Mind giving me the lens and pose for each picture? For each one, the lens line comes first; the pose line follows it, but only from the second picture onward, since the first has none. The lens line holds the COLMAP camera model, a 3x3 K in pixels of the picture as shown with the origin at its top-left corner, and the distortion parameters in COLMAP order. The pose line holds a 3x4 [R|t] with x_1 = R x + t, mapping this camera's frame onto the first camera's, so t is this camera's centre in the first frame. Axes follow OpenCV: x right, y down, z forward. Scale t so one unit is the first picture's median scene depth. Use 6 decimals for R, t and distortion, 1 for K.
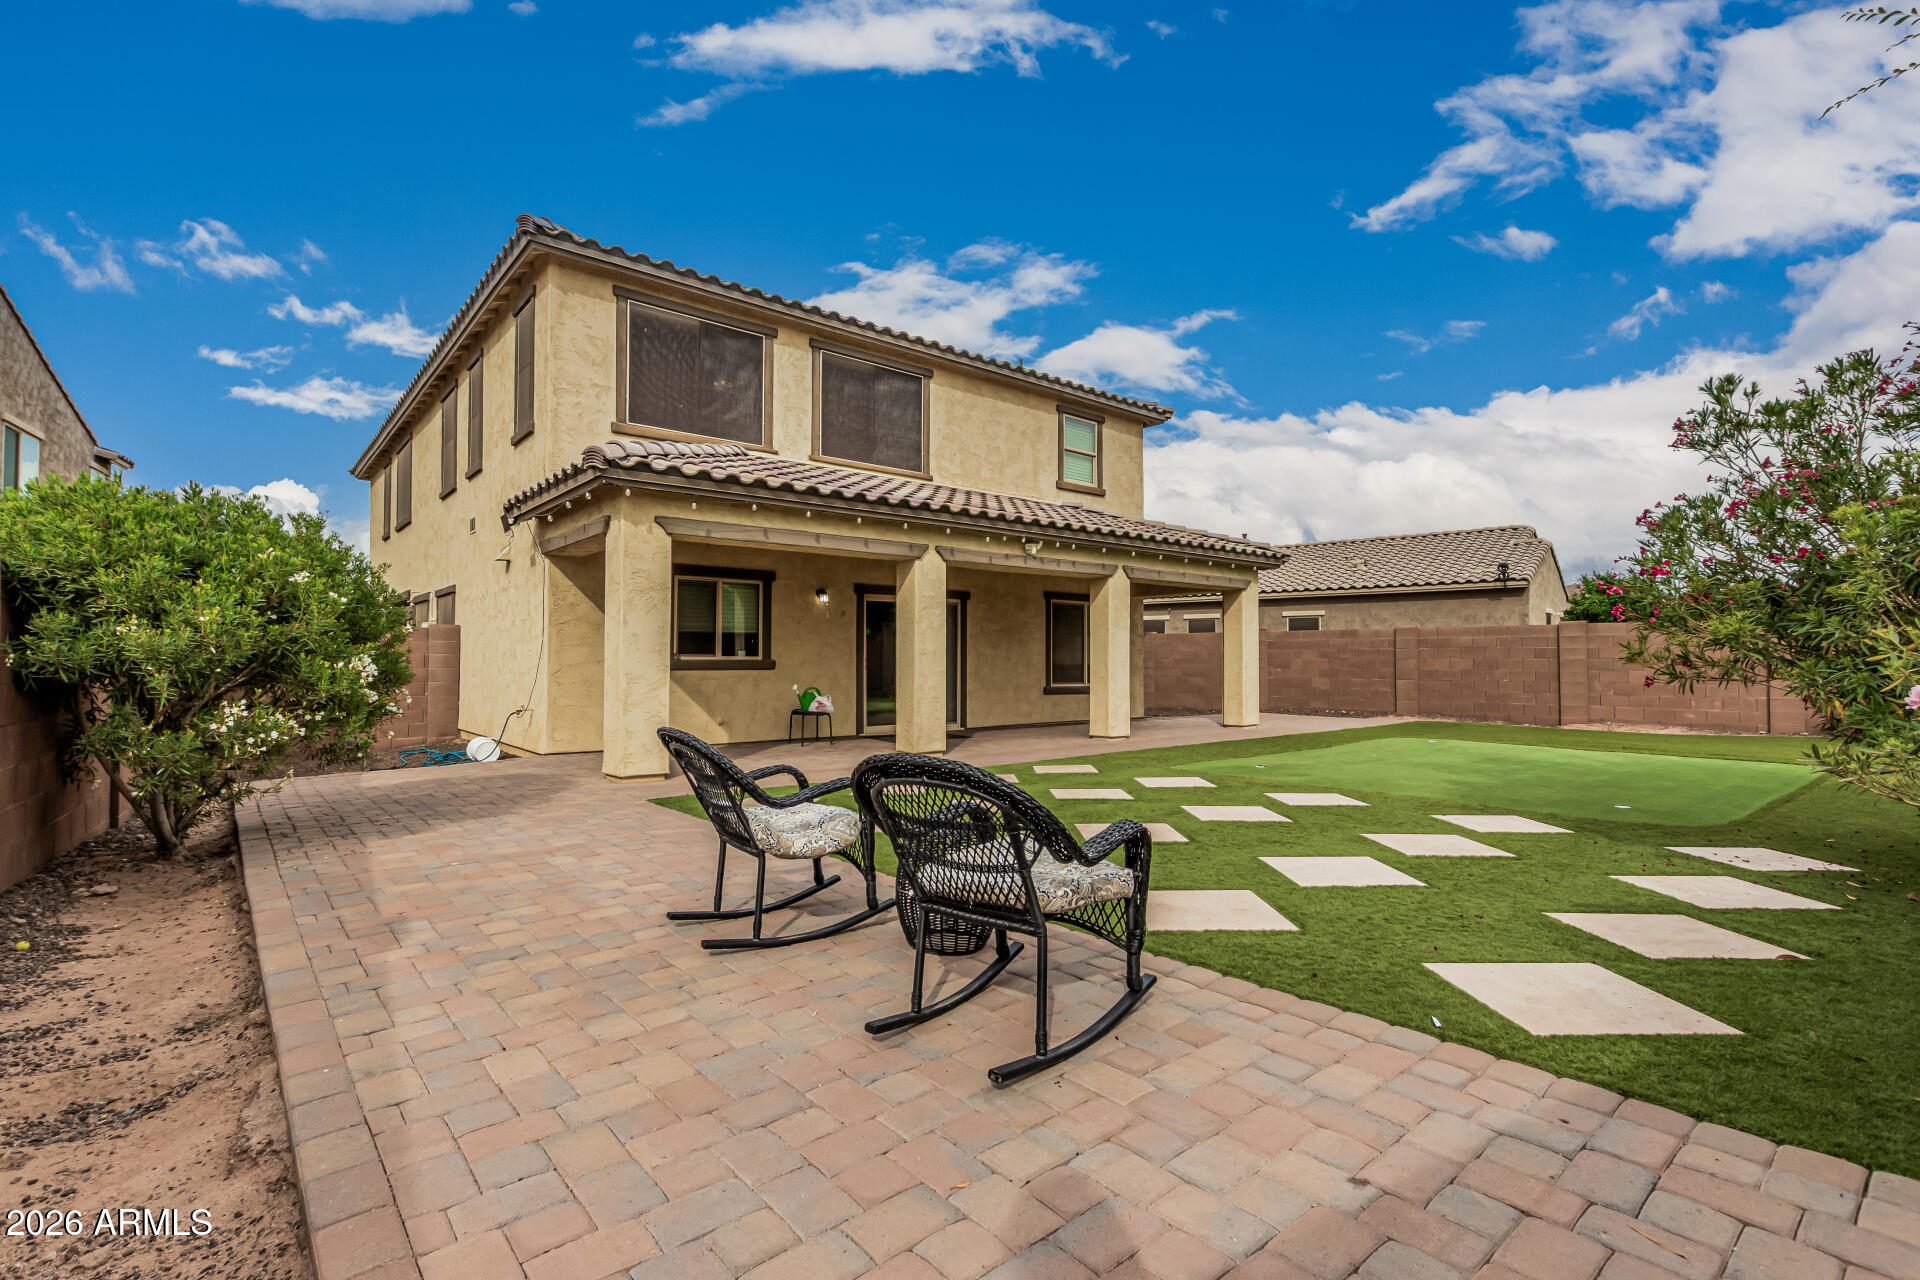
lens RADIAL K [[860.5, 0, 960.0], [0, 860.5, 640.0], [0, 0, 1]] dist [0.000399, 0.000059]
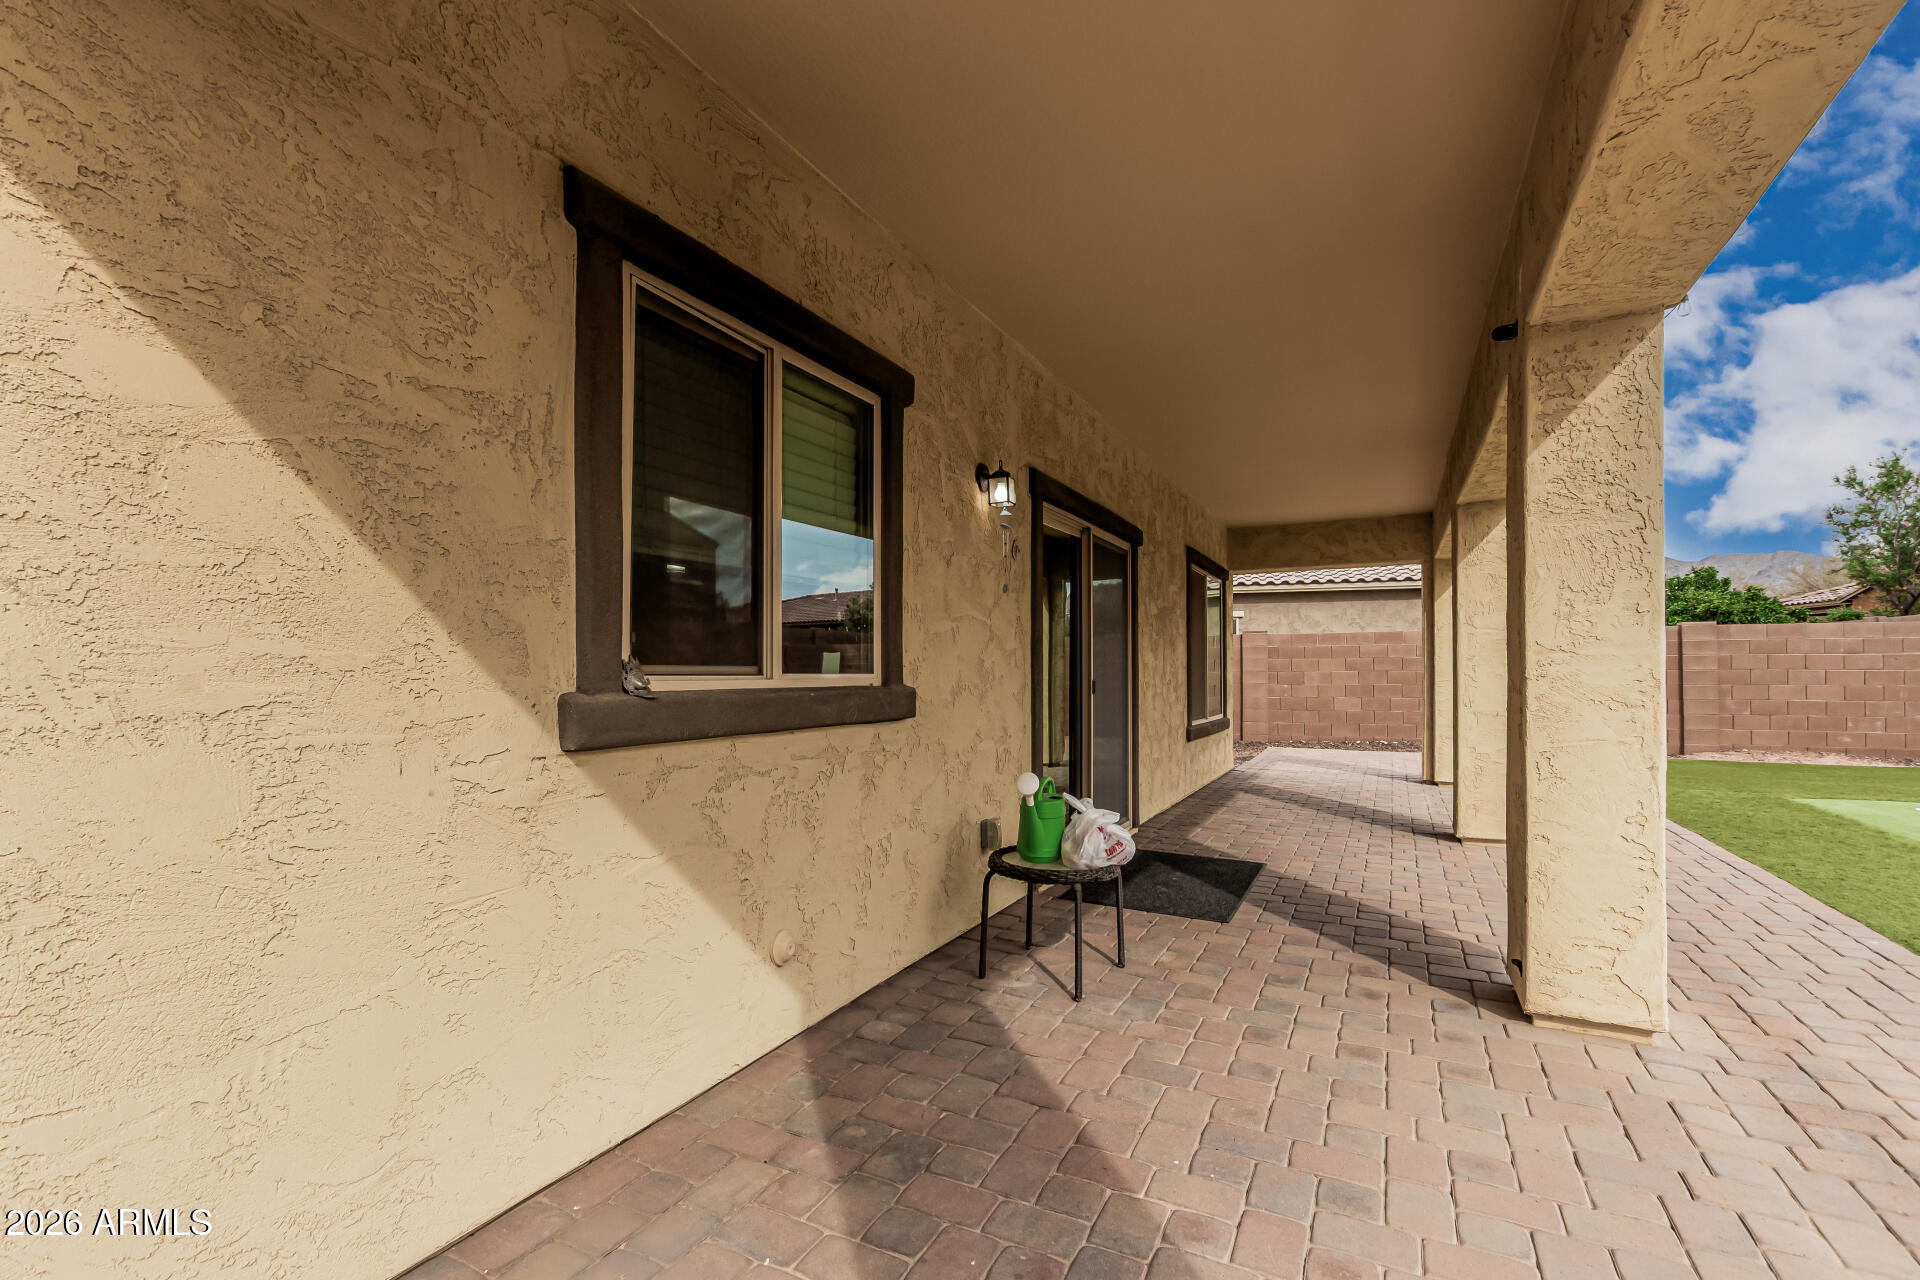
lens RADIAL K [[887.5, 0, 961.1], [0, 887.5, 662.8], [0, 0, 1]] dist [0.003915, 0.000263]
pose [[0.914035, -0.000849, 0.405635, -0.236832], [-0.004080, 0.999928, 0.011288, 0.009114], [-0.405615, -0.011973, 0.913965, 0.539028]]
